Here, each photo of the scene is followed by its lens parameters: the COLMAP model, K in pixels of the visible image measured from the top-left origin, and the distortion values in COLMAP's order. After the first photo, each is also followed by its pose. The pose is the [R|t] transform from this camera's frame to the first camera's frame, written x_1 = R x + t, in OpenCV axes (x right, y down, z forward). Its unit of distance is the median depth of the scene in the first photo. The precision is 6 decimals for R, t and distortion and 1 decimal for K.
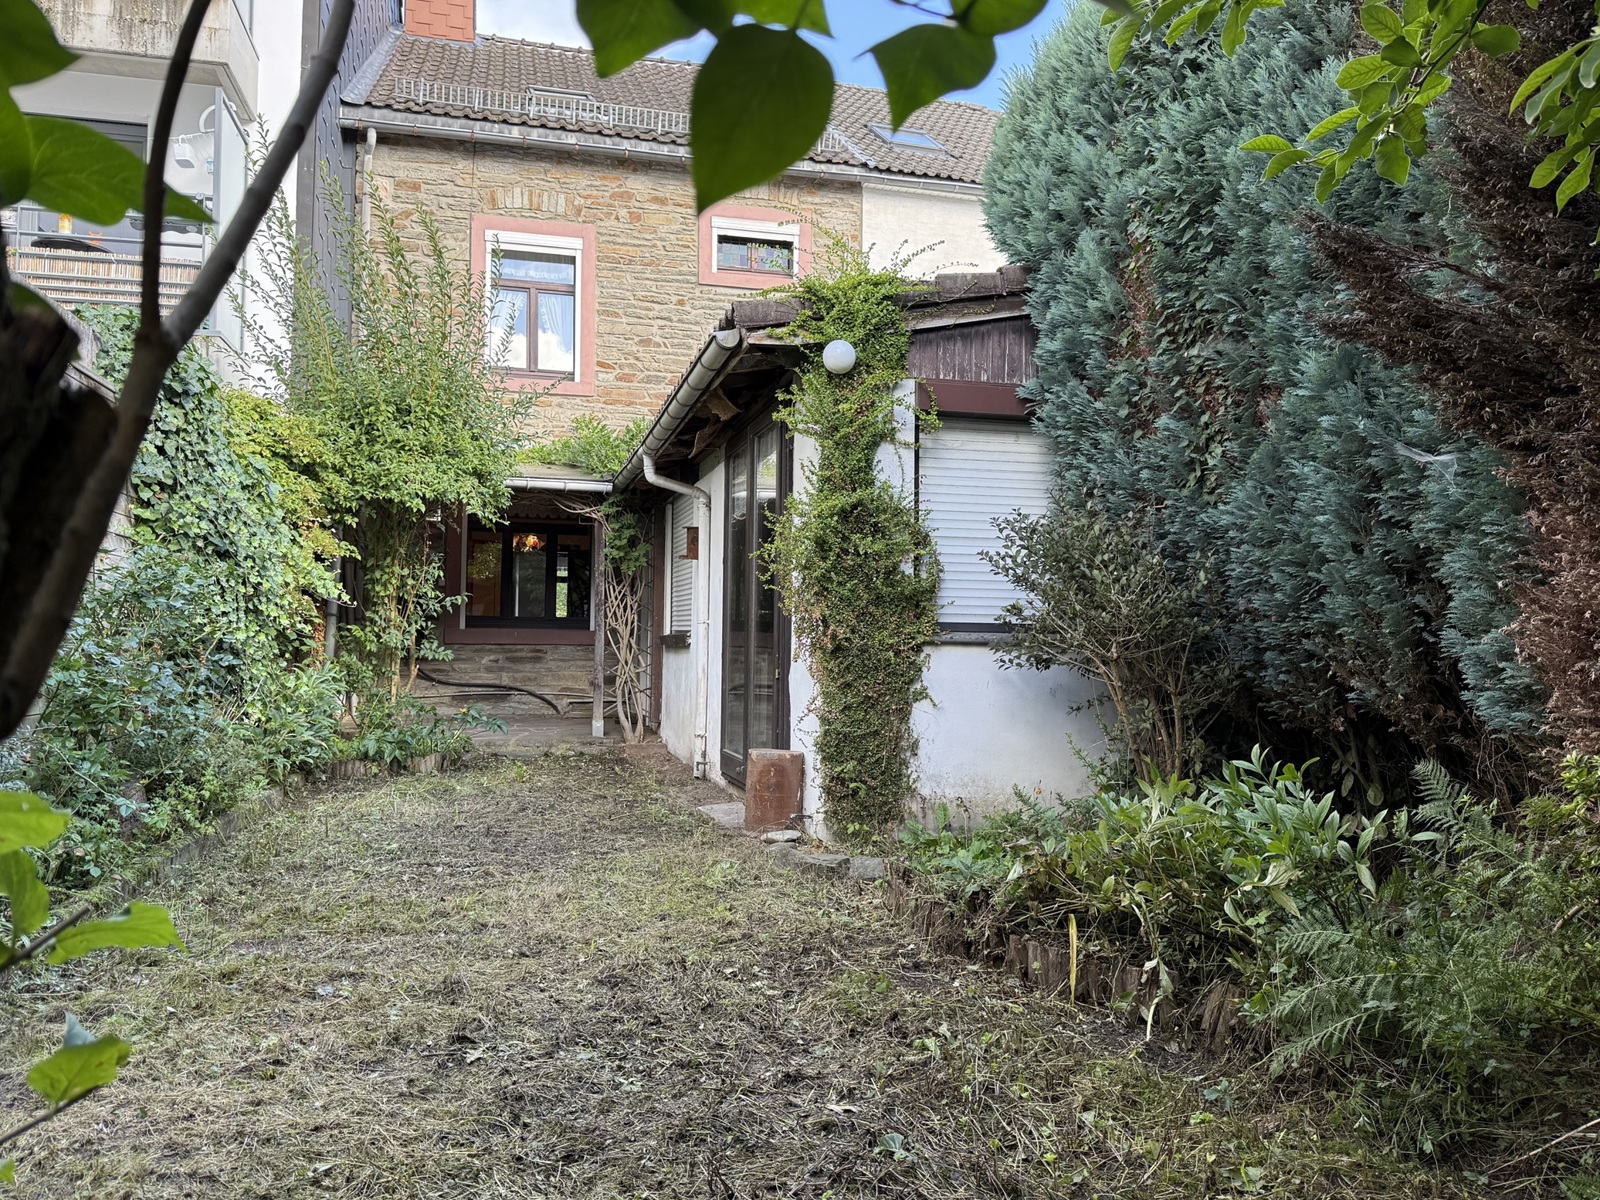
lens RADIAL K [[1113.8, 0, 798.0], [0, 1113.8, 597.5], [0, 0, 1]] dist [0.052443, -0.015726]
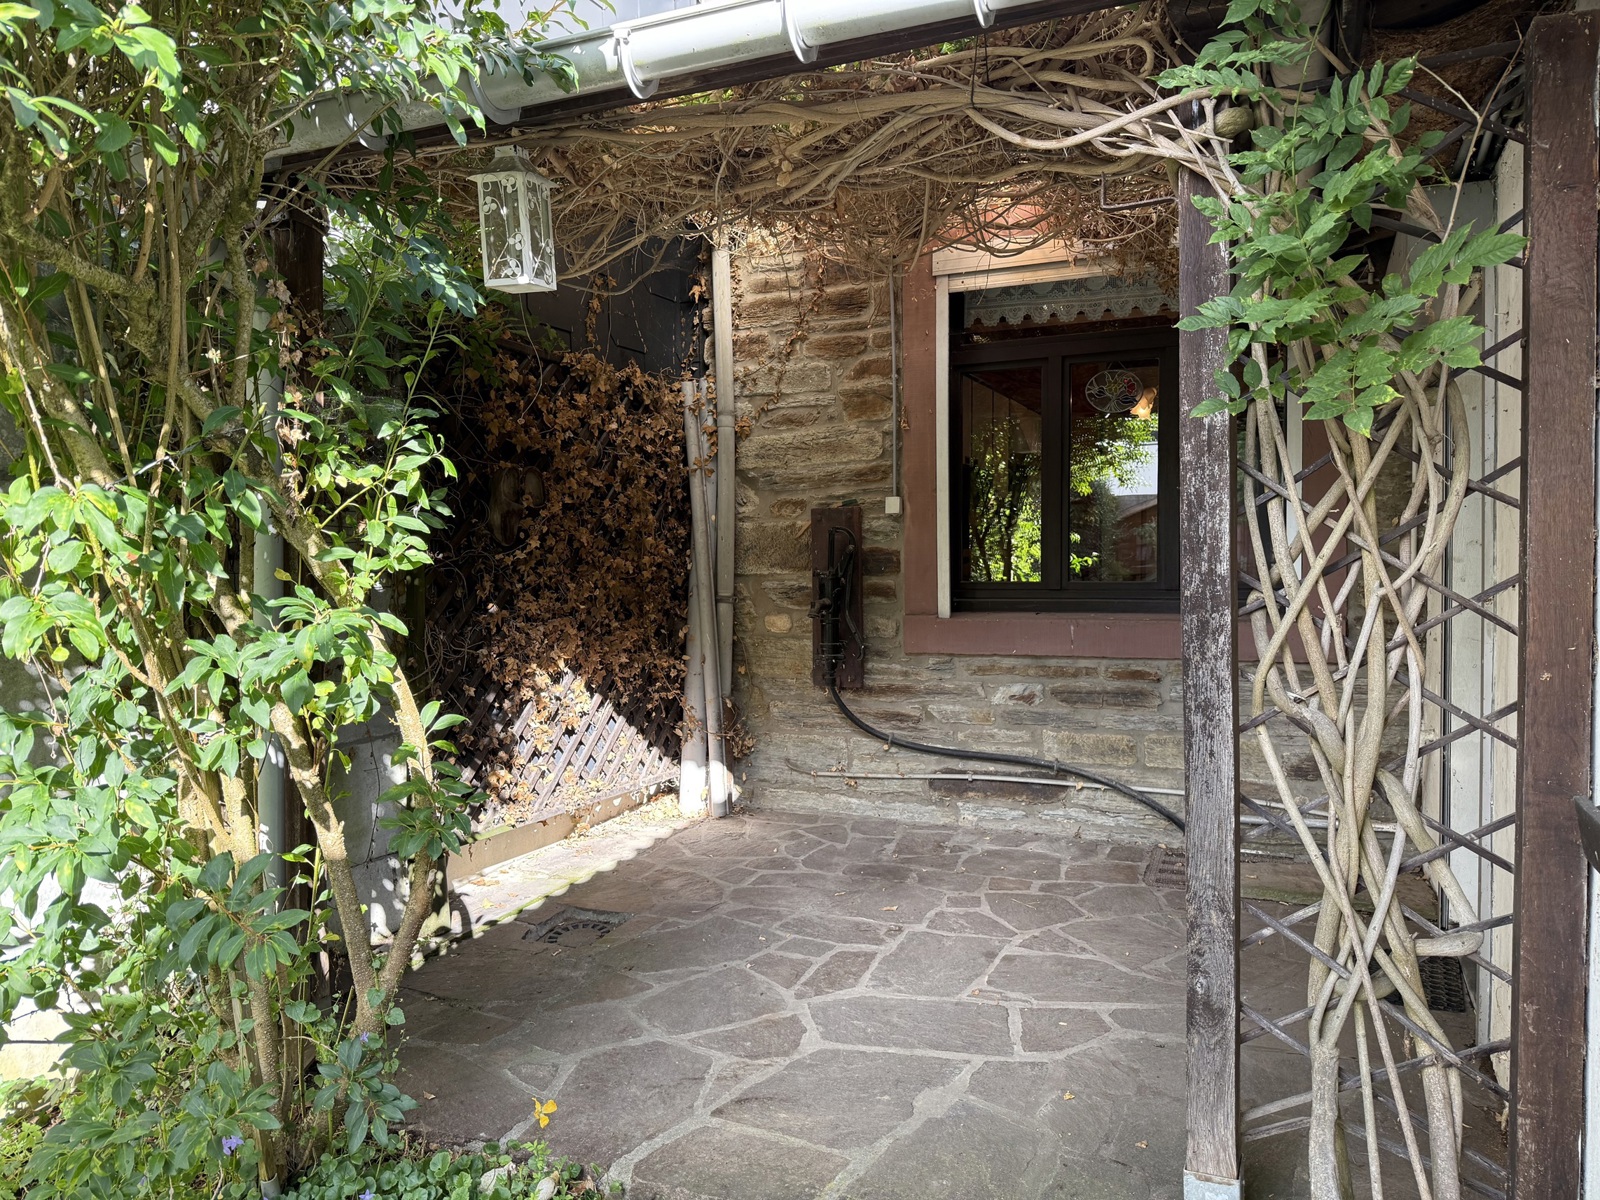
lens RADIAL K [[1113.8, 0, 801.9], [0, 1113.8, 595.5], [0, 0, 1]] dist [0.052443, -0.015726]
pose [[0.781906, 0.006922, -0.623358, -0.090474], [0.047164, 0.996416, 0.070225, -0.010093], [0.621609, -0.084310, 0.778777, 0.661893]]
